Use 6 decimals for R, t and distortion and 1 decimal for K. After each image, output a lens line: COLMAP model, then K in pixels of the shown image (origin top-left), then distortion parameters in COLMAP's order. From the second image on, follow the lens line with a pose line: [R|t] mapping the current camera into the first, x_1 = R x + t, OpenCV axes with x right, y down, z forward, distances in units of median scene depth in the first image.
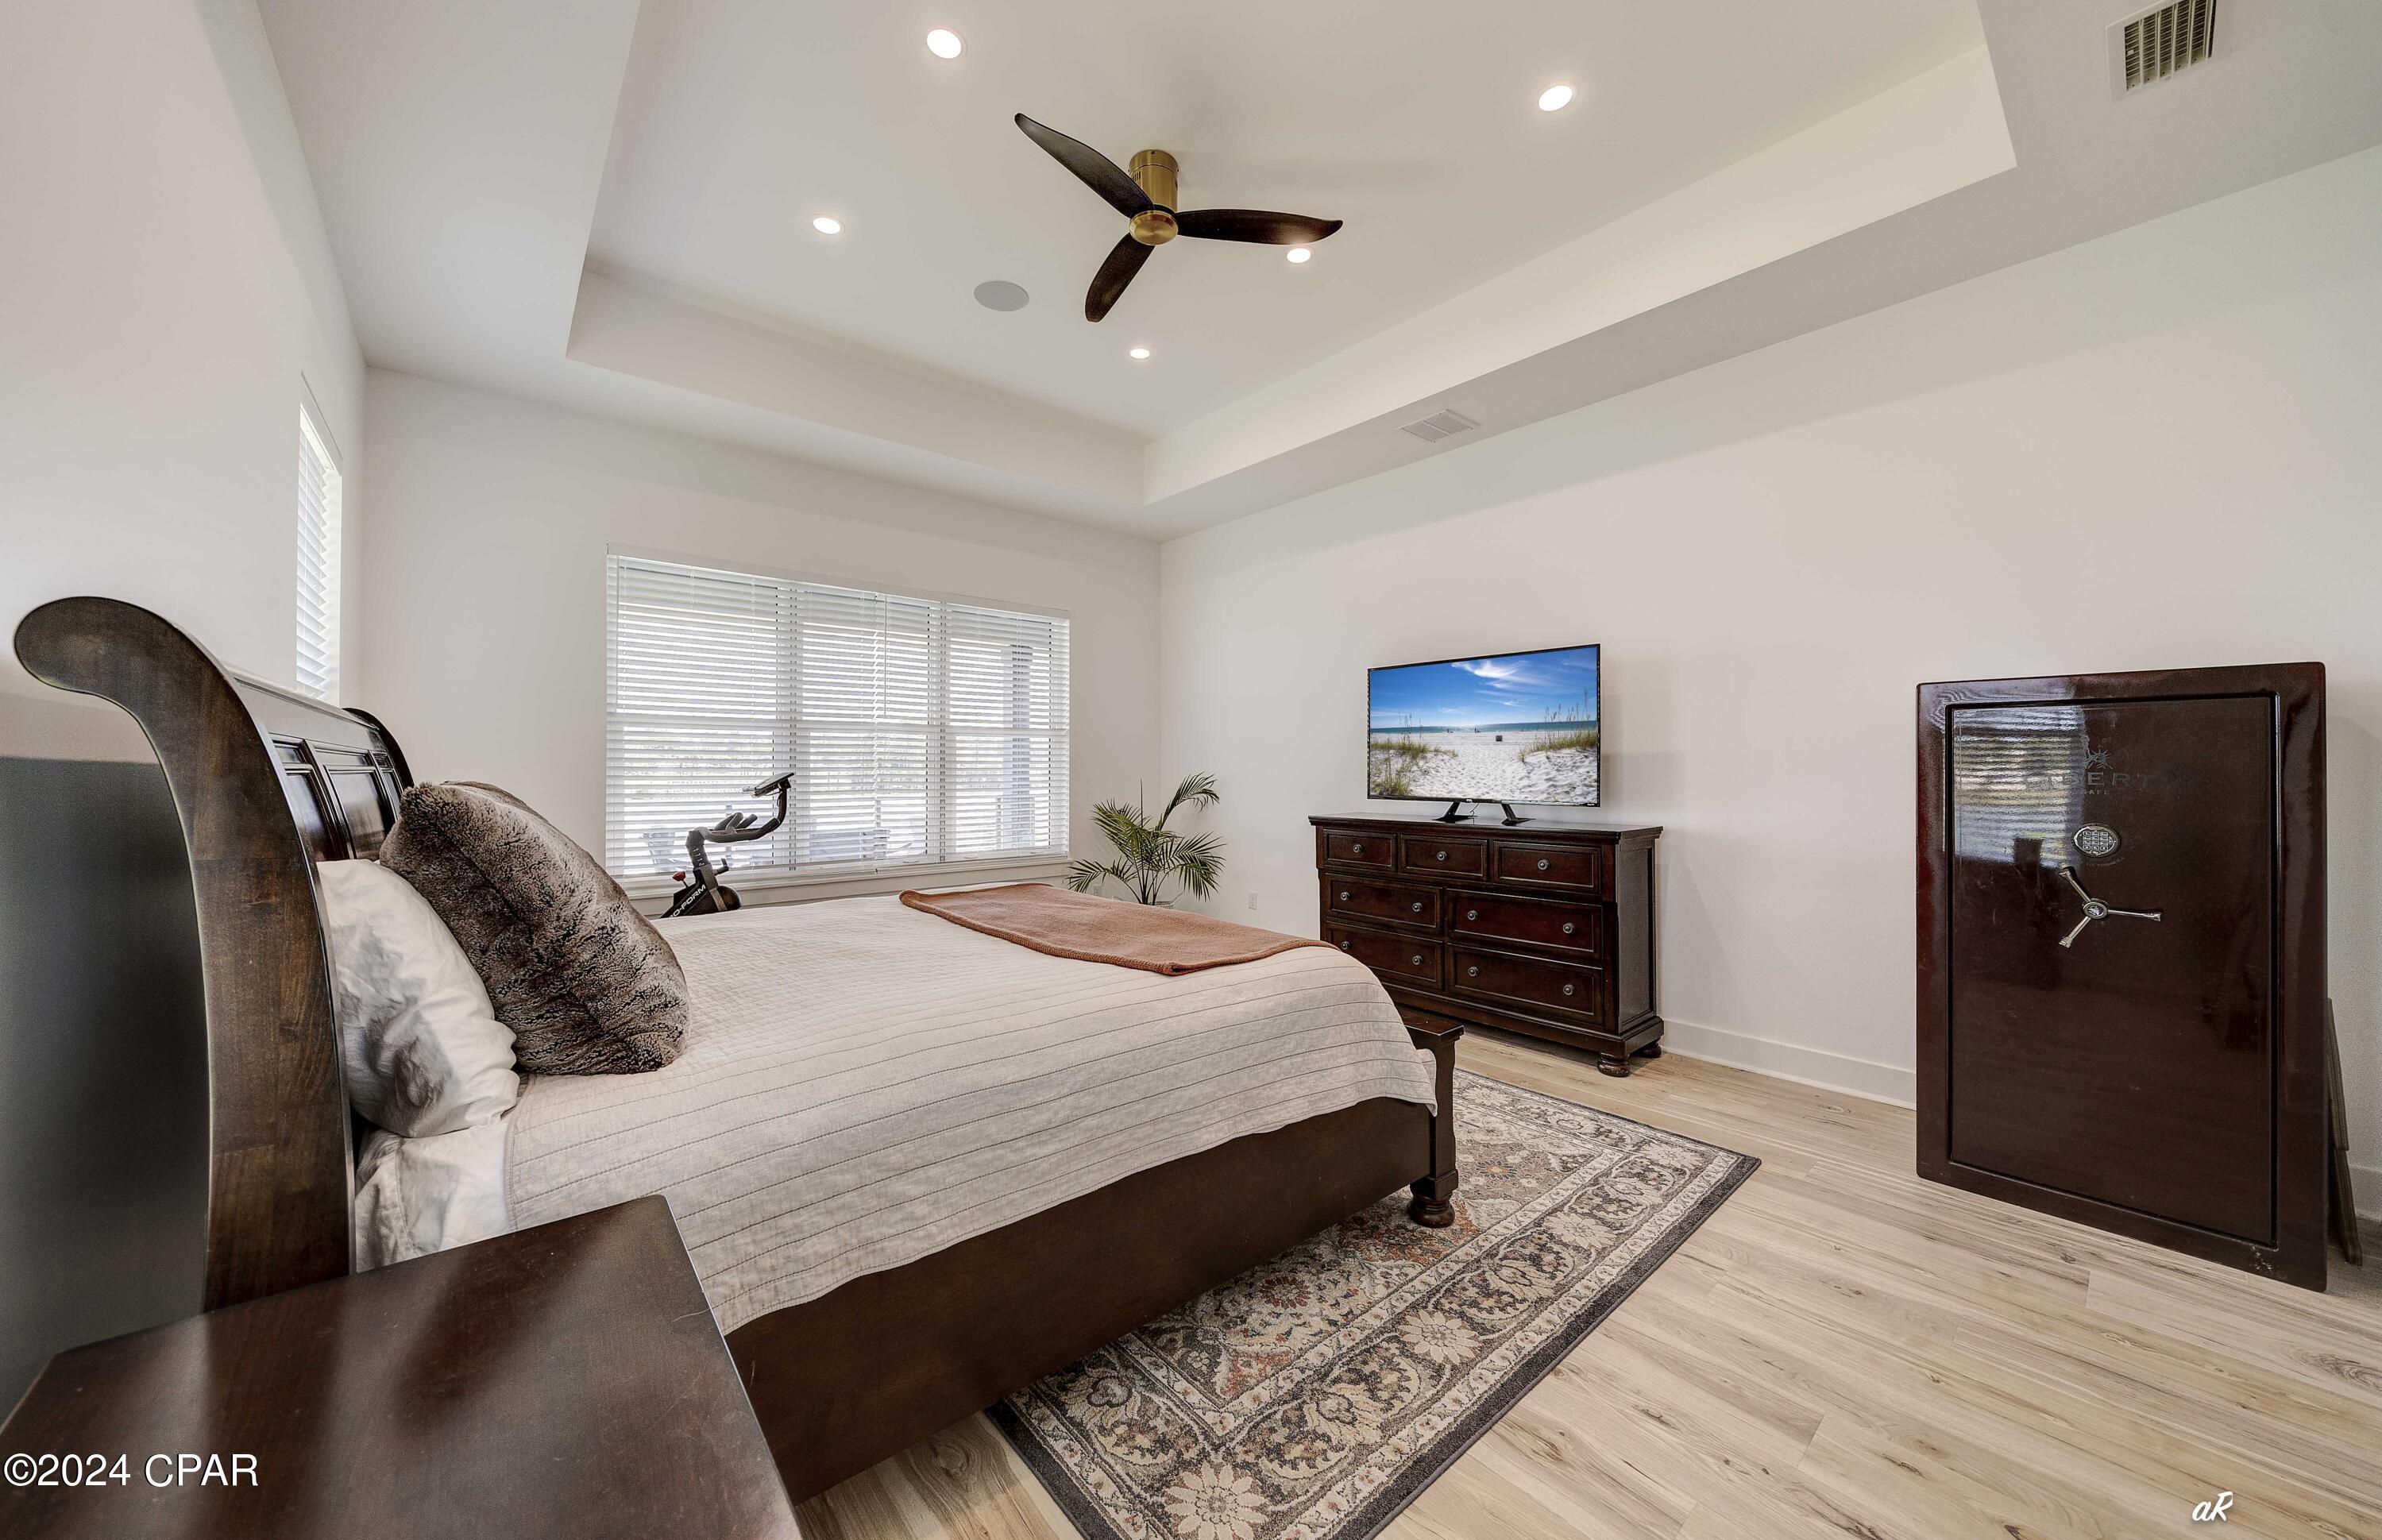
lens RADIAL K [[830.1, 0, 1174.9], [0, 830.1, 767.2], [0, 0, 1]] dist [-0.001513, 0.000260]
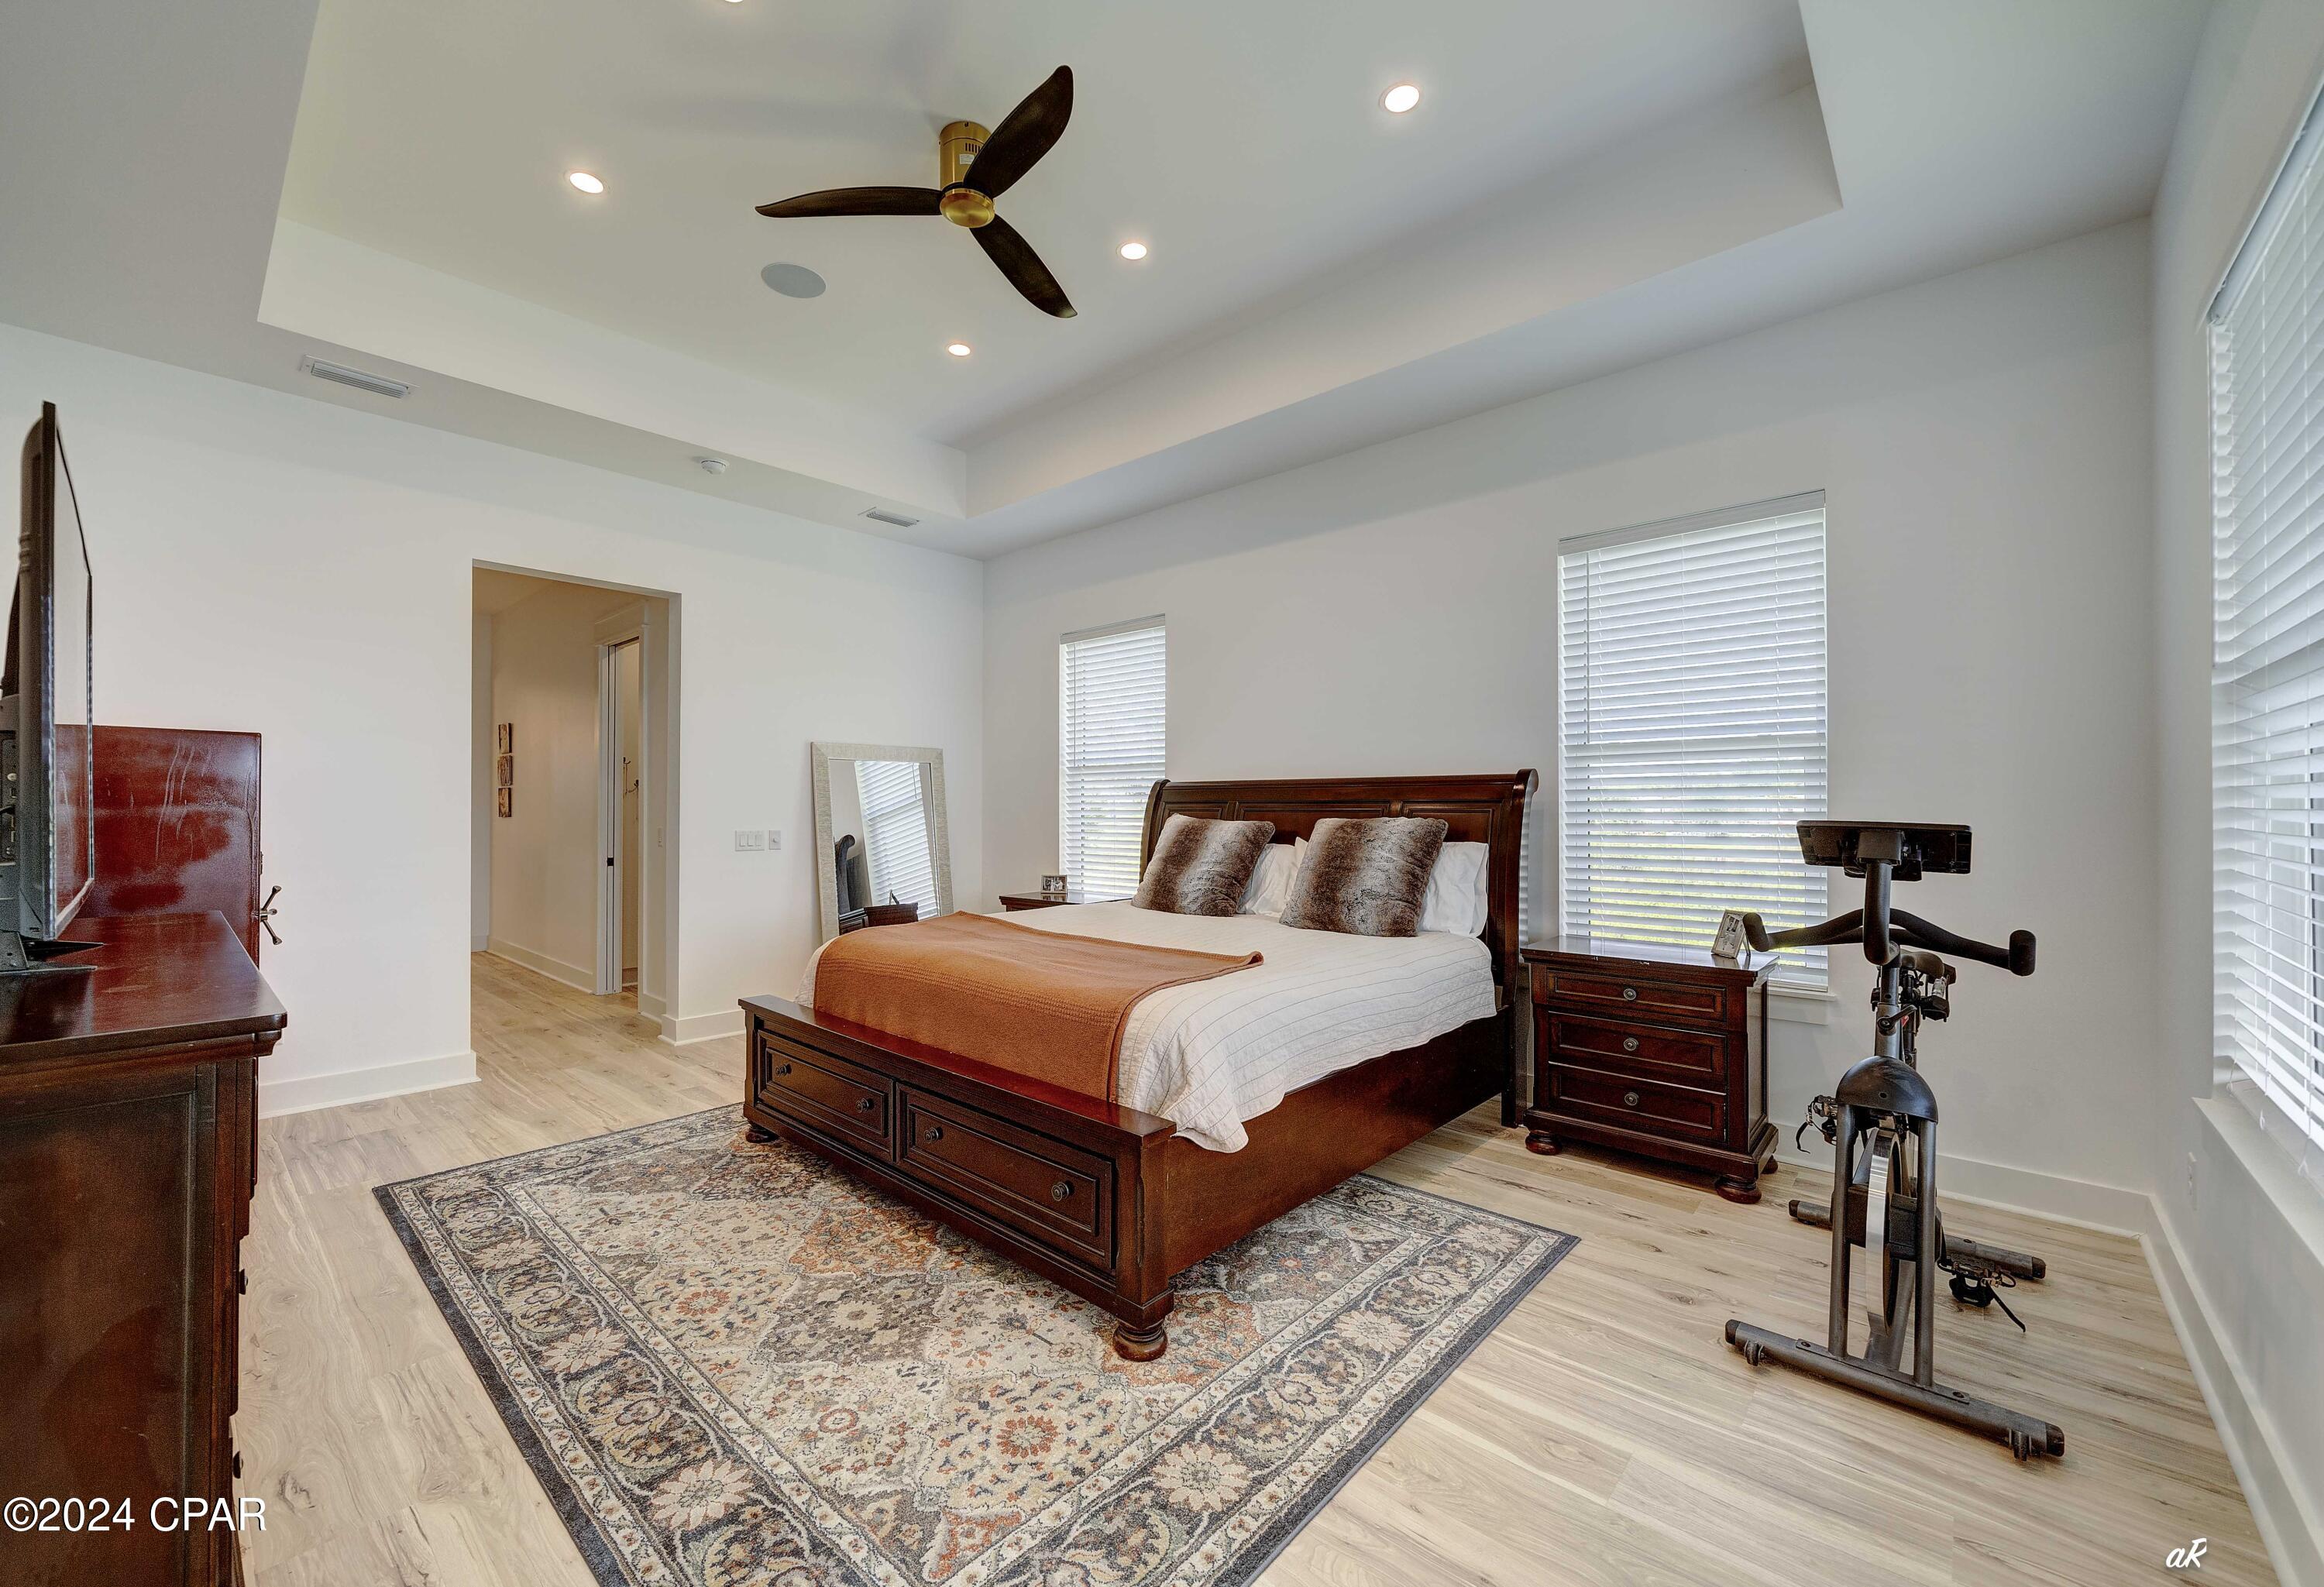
lens RADIAL K [[903.2, 0, 1137.1], [0, 903.2, 802.3], [0, 0, 1]] dist [-0.001960, 0.000074]
pose [[-0.989755, -0.001752, -0.142766, -0.078518], [-0.000985, 0.999985, -0.005442, -0.003332], [0.142773, -0.005245, -0.989741, 2.289484]]
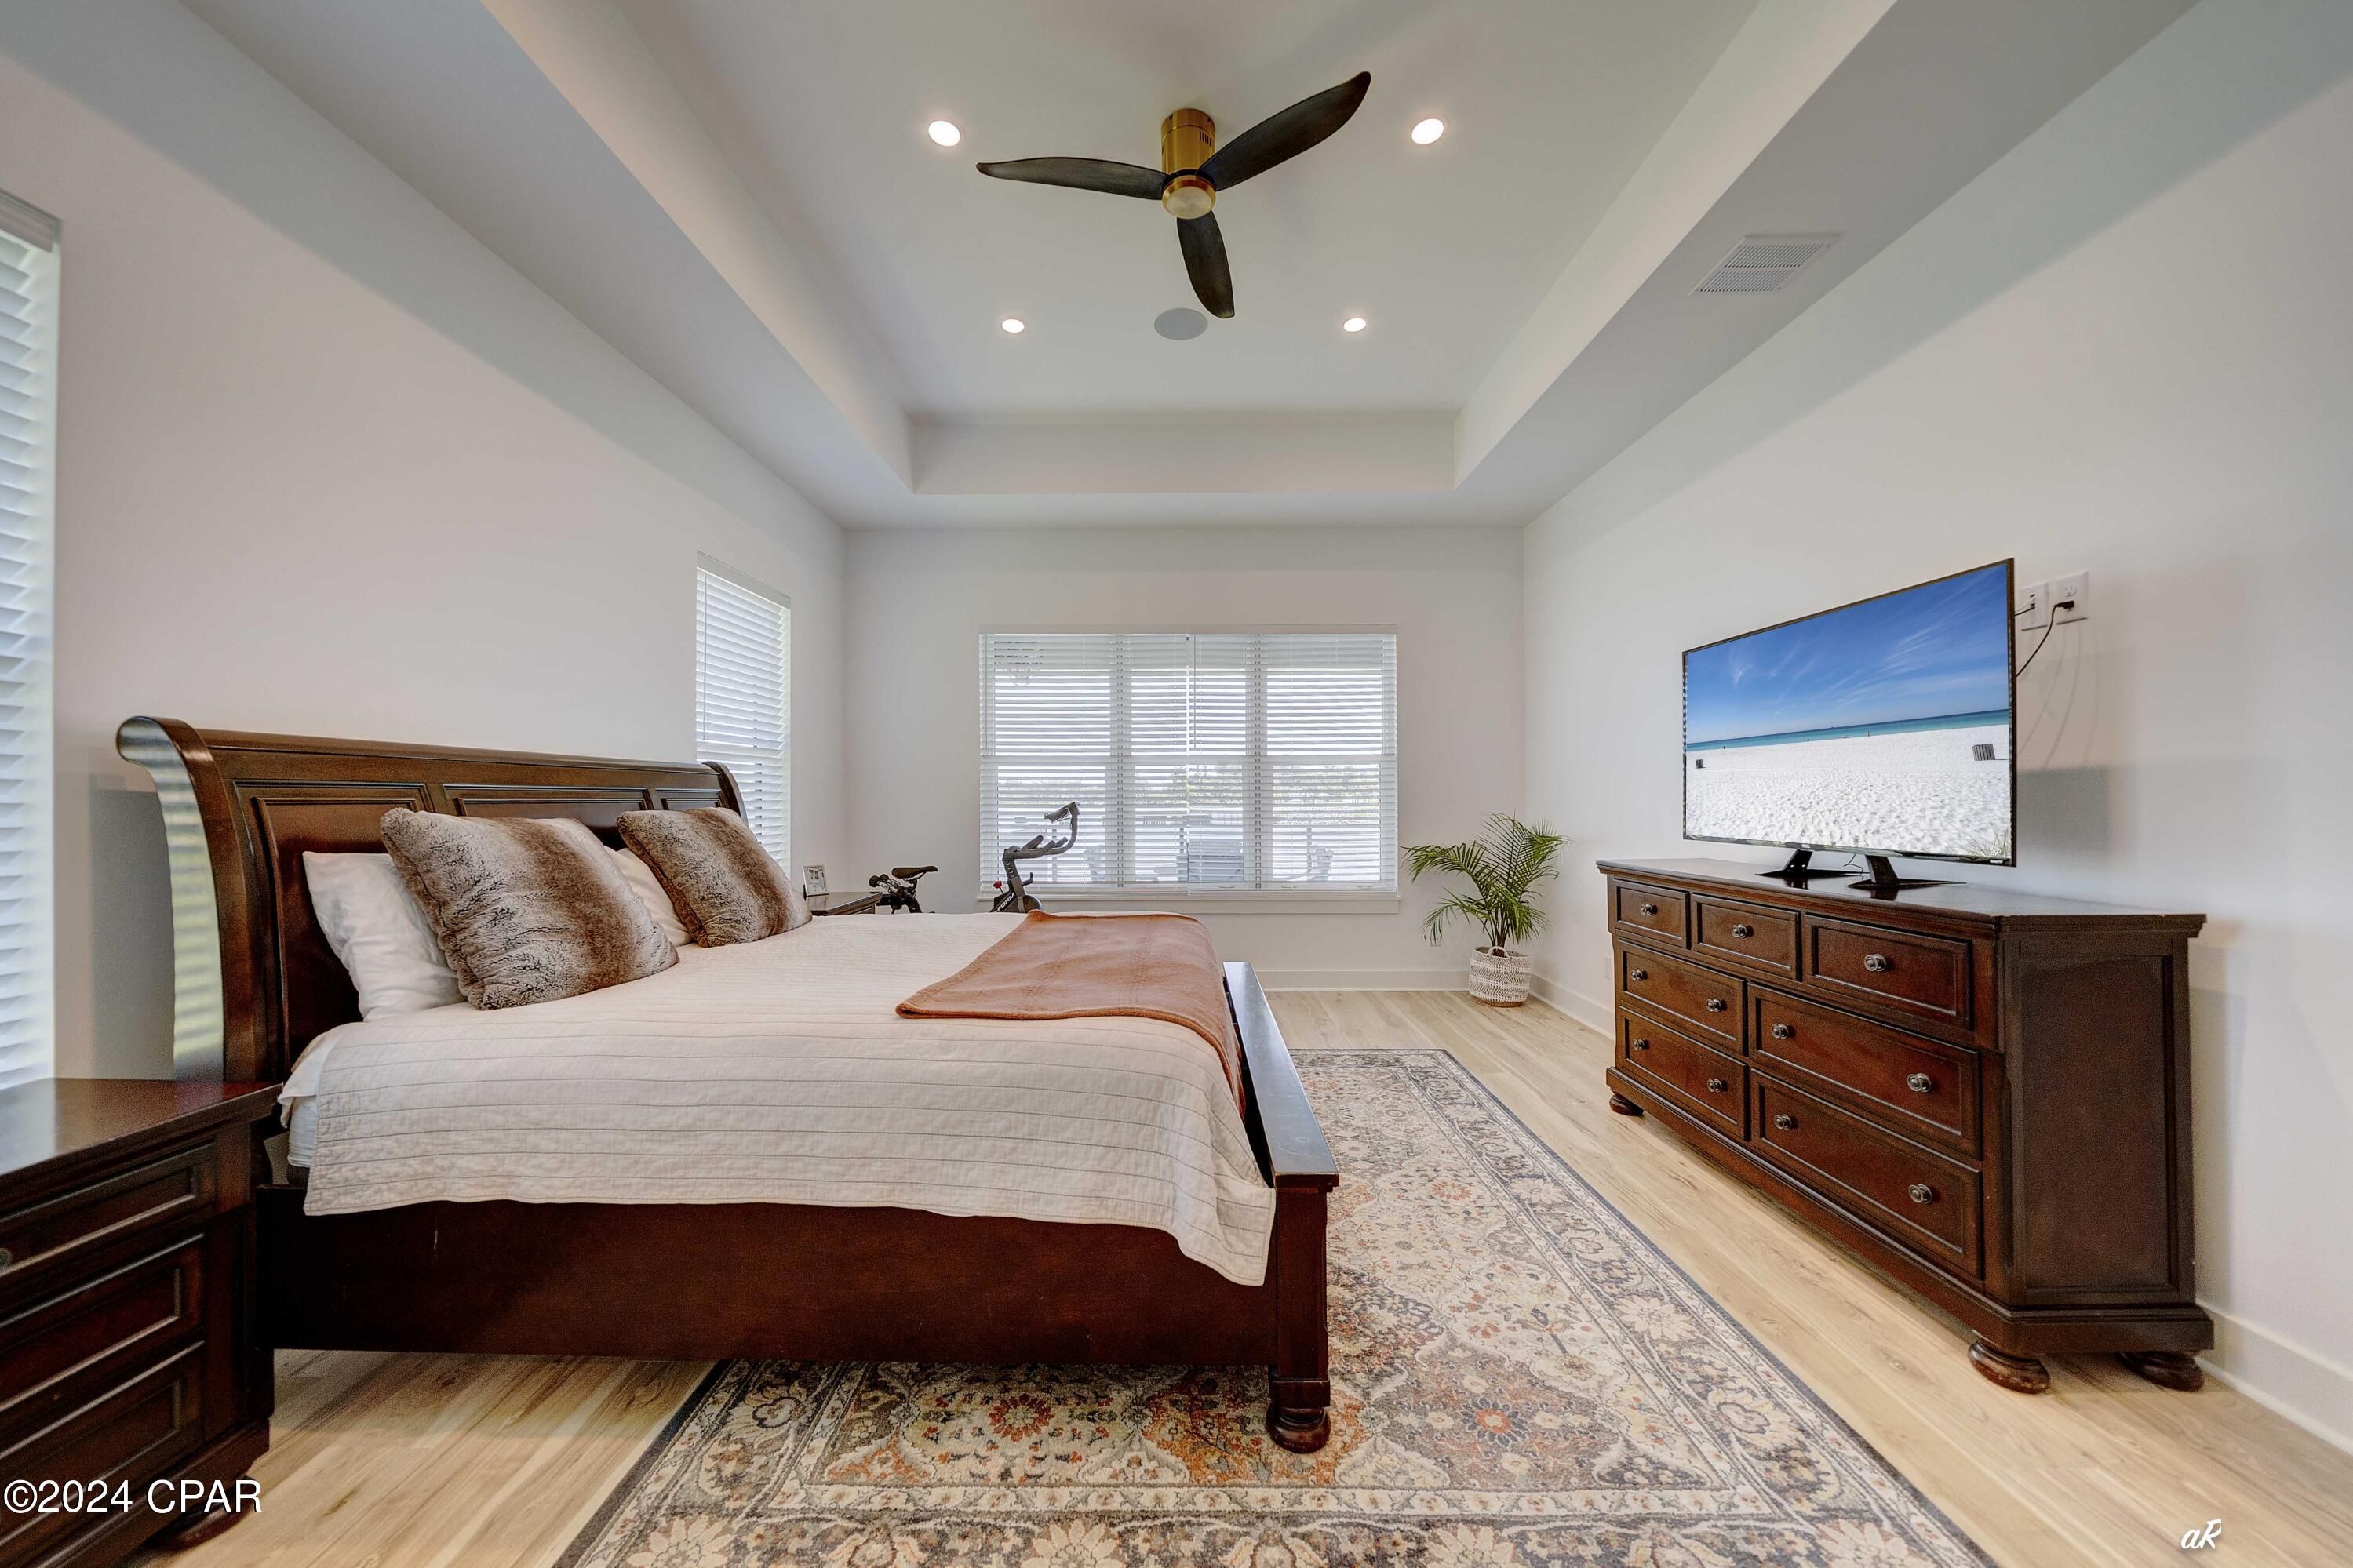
lens RADIAL K [[814.2, 0, 1170.7], [0, 814.2, 793.6], [0, 0, 1]] dist [-0.006018, 0.000118]
pose [[0.761757, -0.006084, -0.647835, 0.604626], [0.004687, 0.999981, -0.003880, 0.000834], [0.647846, -0.000081, 0.761771, 0.358695]]
